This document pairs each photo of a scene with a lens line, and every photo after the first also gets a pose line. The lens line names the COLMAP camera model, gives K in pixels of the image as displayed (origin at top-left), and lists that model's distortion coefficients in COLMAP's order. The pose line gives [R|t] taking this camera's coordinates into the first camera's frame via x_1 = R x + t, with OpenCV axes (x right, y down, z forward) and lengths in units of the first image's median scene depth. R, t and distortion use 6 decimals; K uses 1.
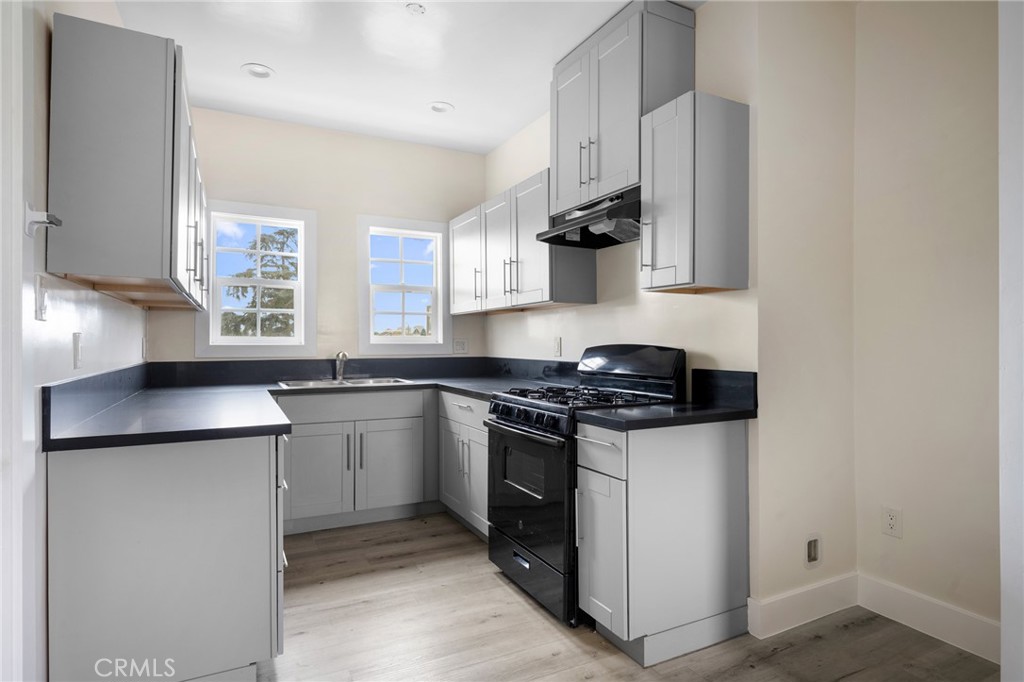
lens RADIAL K [[554.4, 0, 512.0], [0, 554.4, 341.0], [0, 0, 1]] dist [-0.001537, -0.000154]
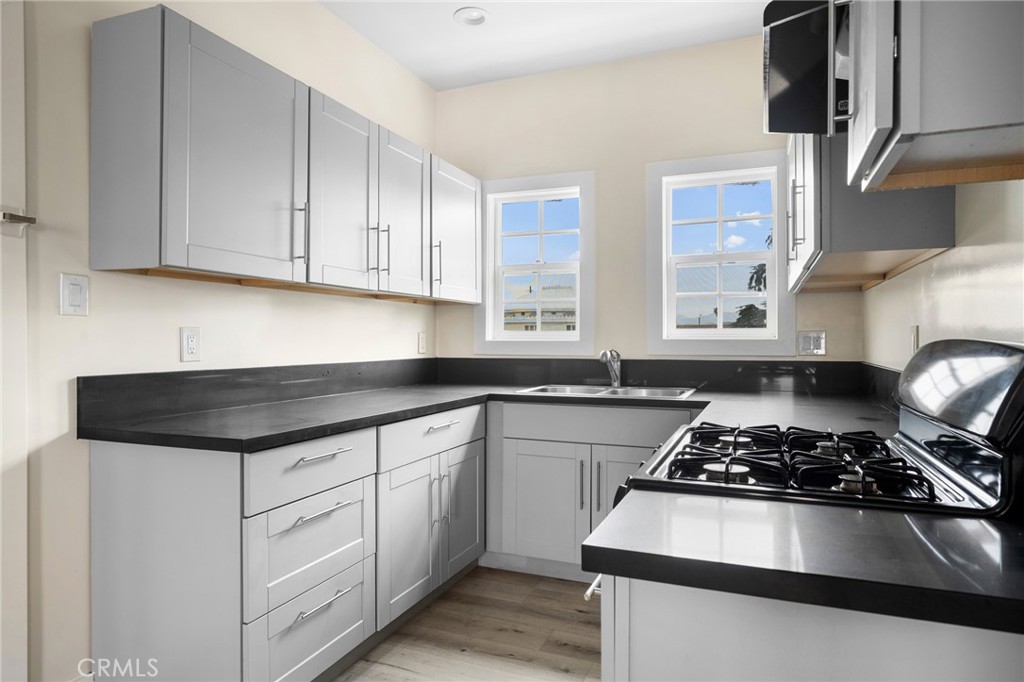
lens RADIAL K [[621.7, 0, 512.0], [0, 621.7, 341.0], [0, 0, 1]] dist [0.002424, -0.000063]
pose [[0.652902, 0.001913, -0.757440, 0.255559], [0.001618, 0.999991, 0.003920, 0.003299], [0.757441, -0.003785, 0.652893, 0.354741]]
